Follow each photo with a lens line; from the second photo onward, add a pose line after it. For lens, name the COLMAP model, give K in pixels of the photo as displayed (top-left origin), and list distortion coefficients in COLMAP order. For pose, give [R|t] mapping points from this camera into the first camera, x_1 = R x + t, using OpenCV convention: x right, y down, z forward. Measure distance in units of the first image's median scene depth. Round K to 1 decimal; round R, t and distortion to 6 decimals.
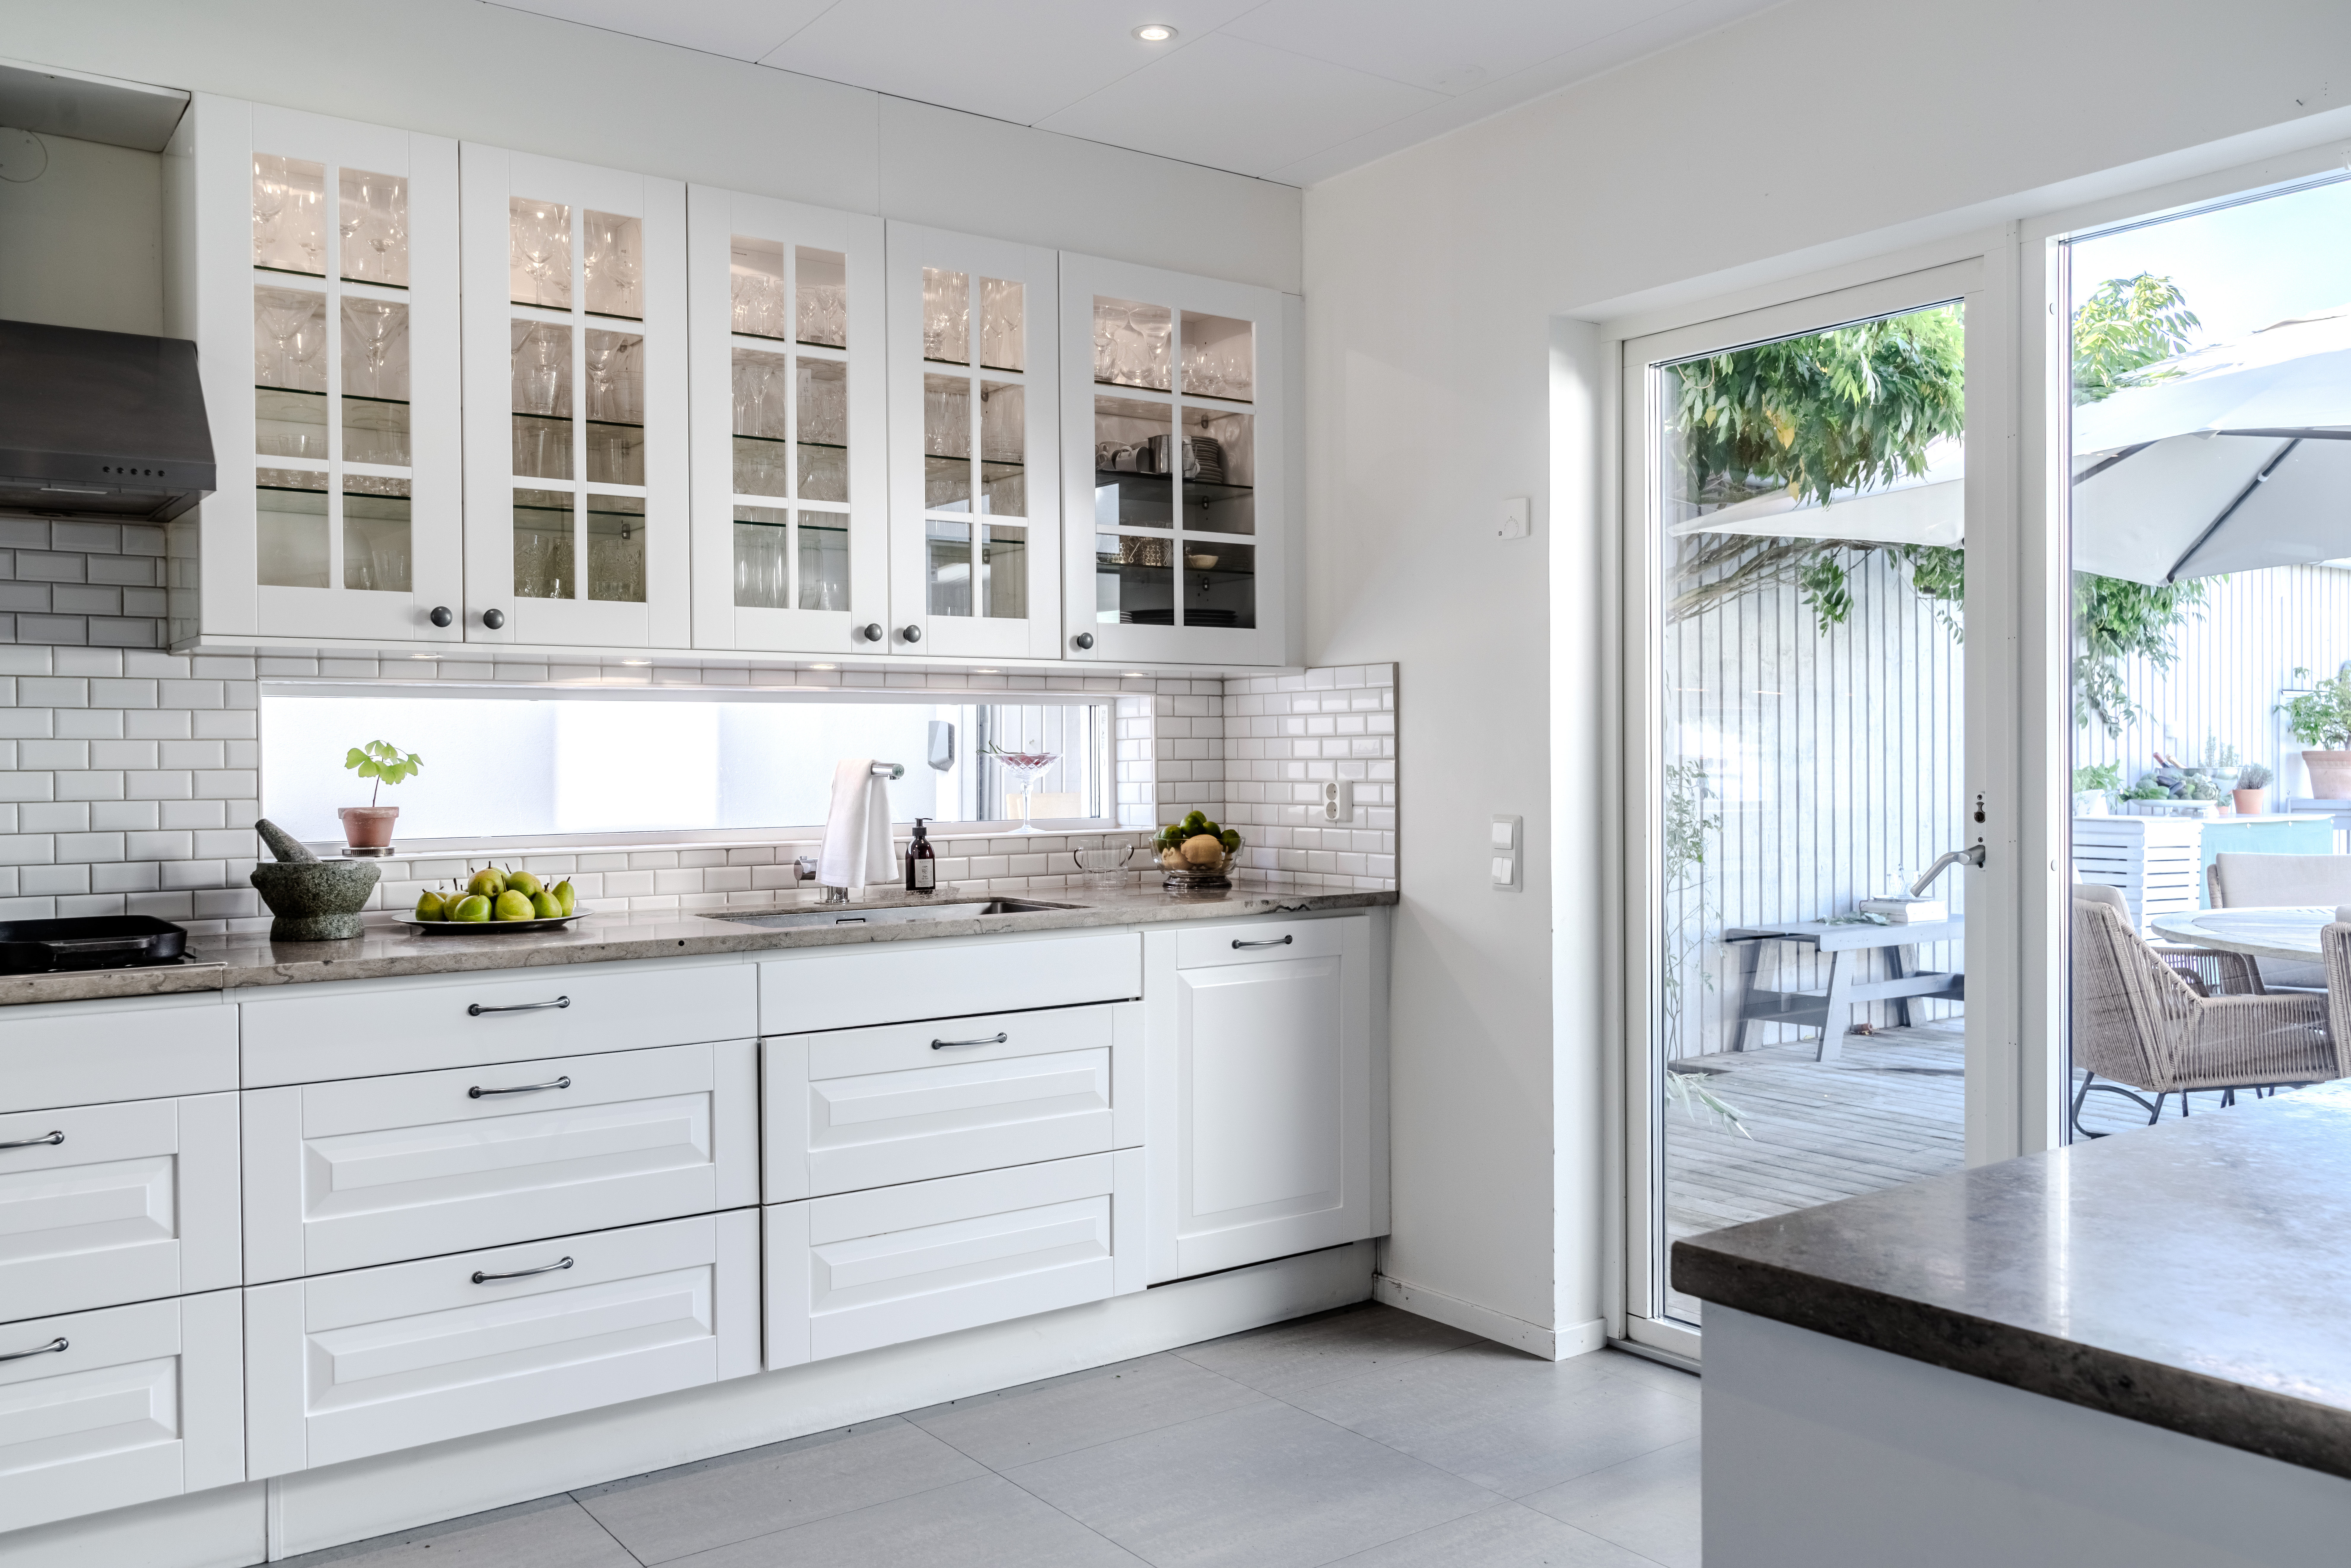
lens RADIAL K [[1859.2, 0, 1179.5], [0, 1859.2, 788.7], [0, 0, 1]] dist [-0.006291, -0.003093]
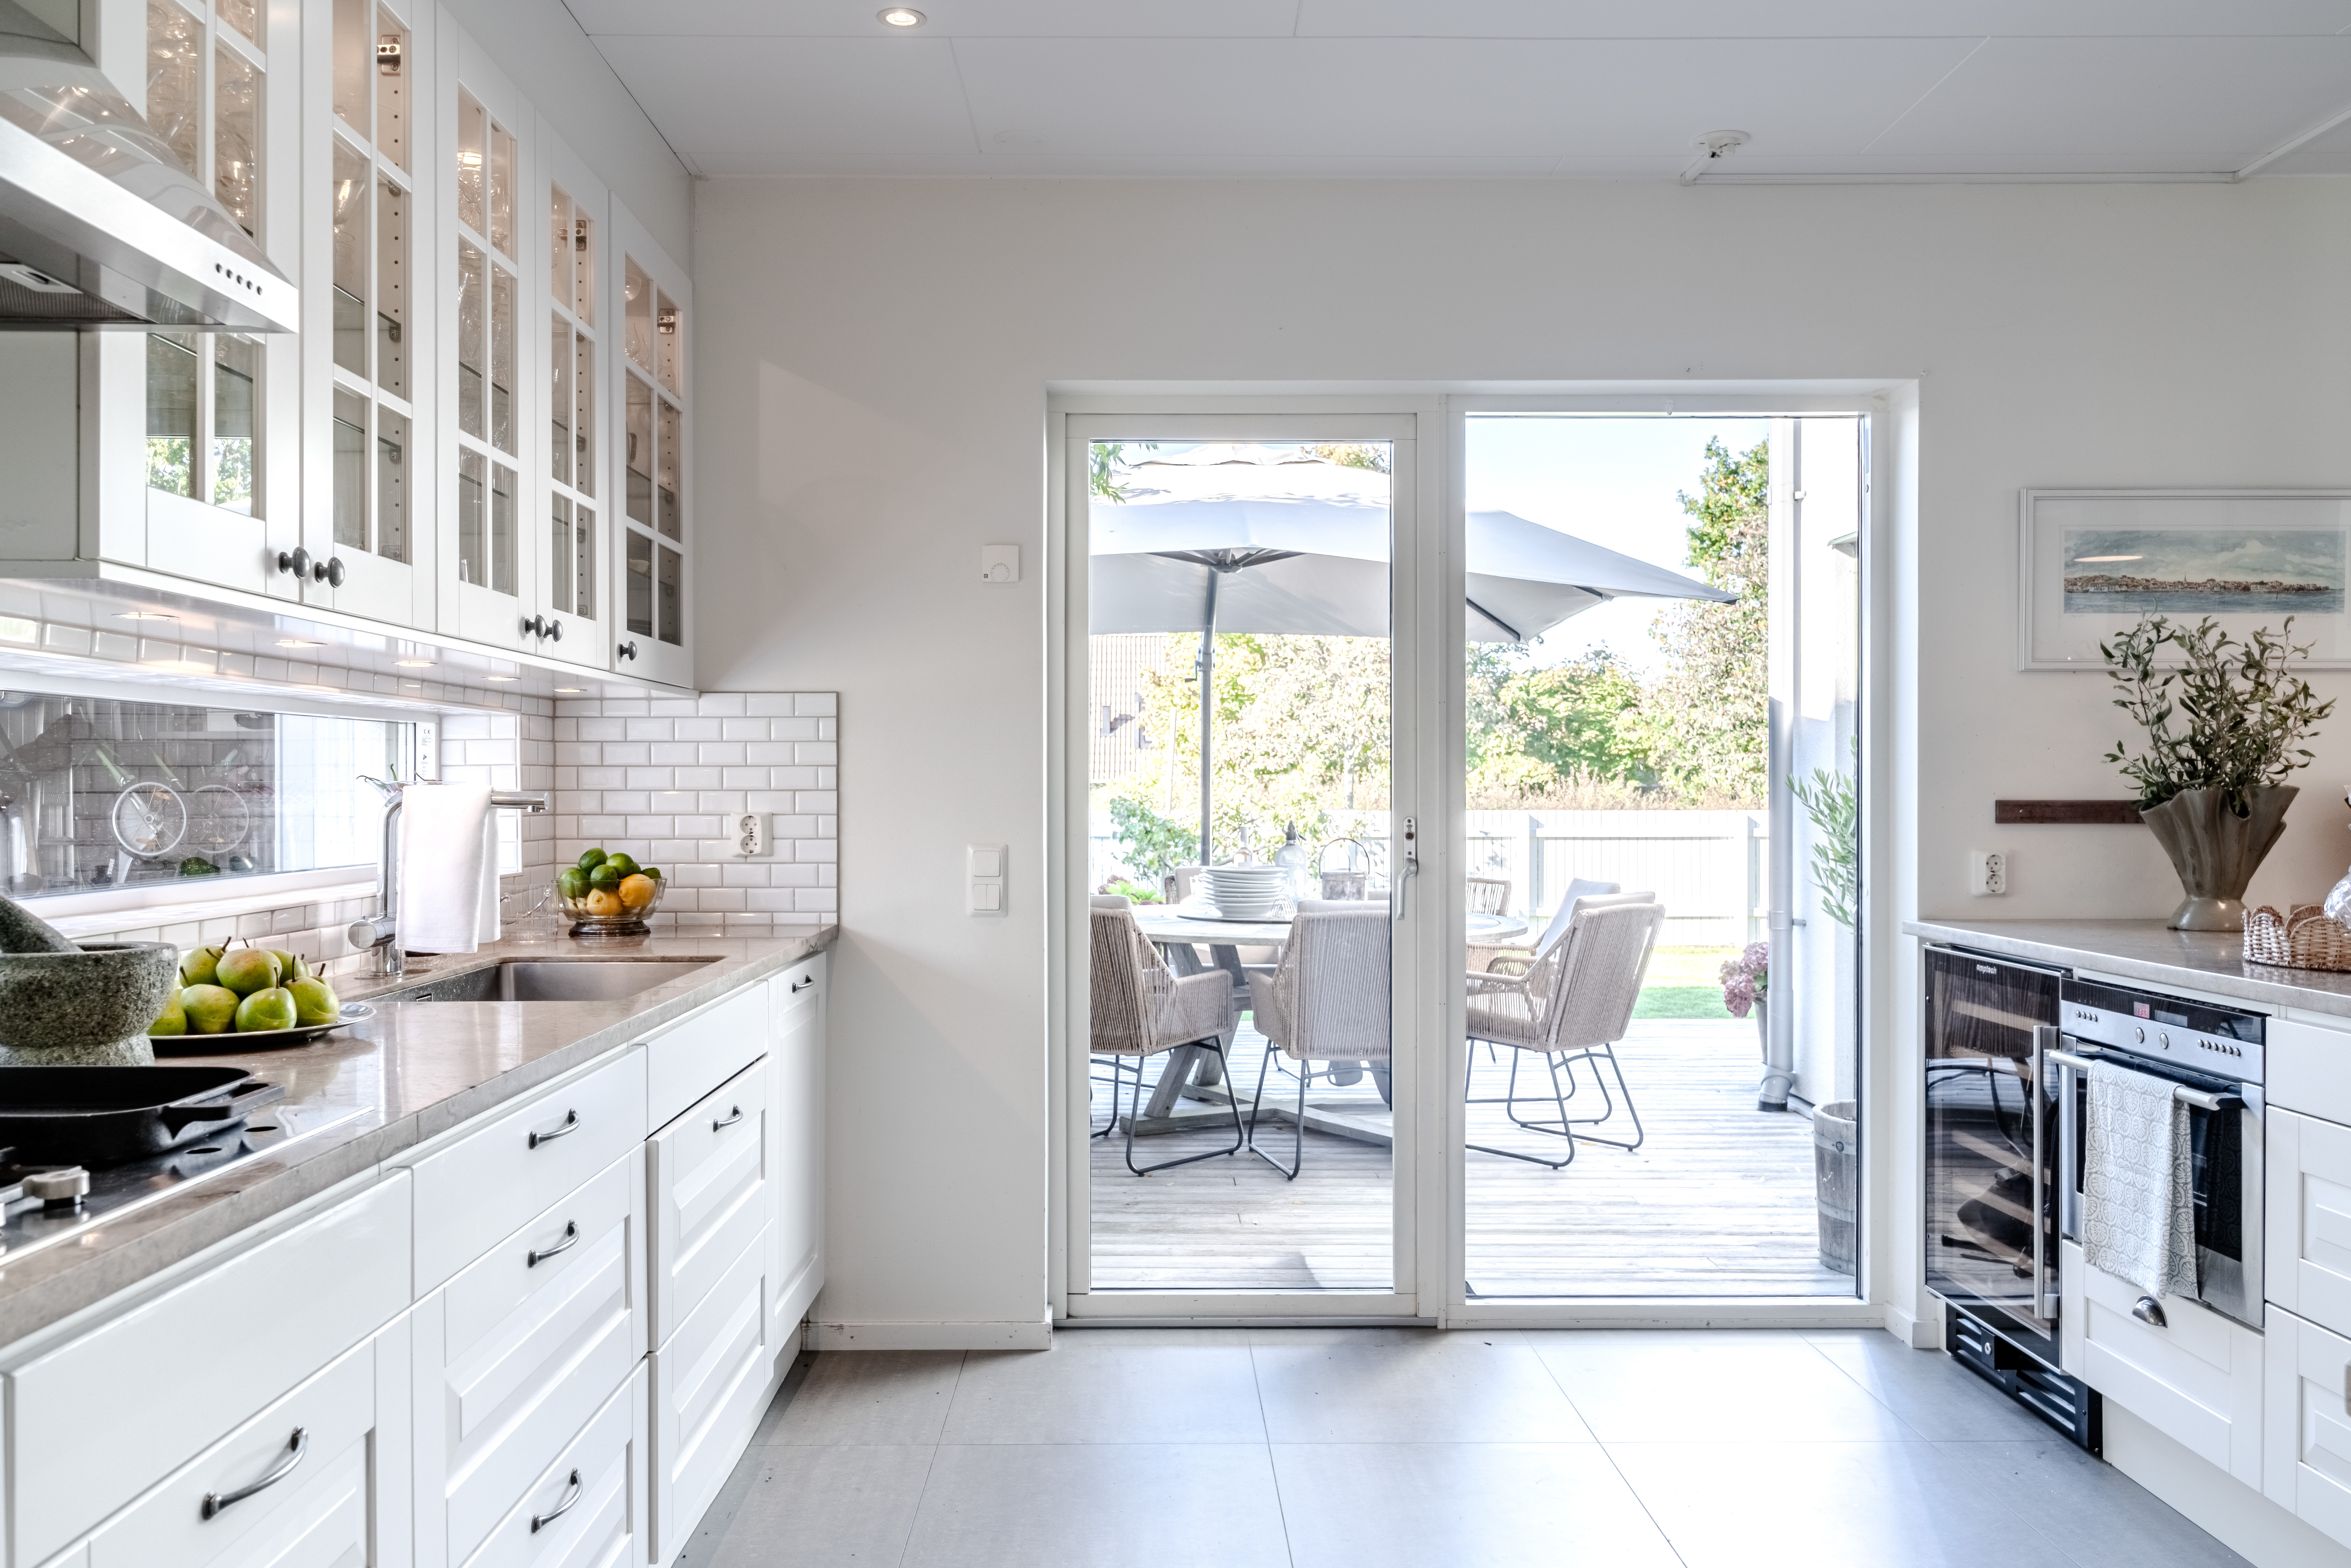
lens RADIAL K [[1864.8, 0, 1170.5], [0, 1864.8, 797.6], [0, 0, 1]] dist [0.002481, -0.002948]
pose [[0.587775, 0.001248, 0.809023, -0.578905], [0.010483, 0.999903, -0.009159, -0.001181], [-0.808957, 0.013865, 0.587705, 0.277999]]
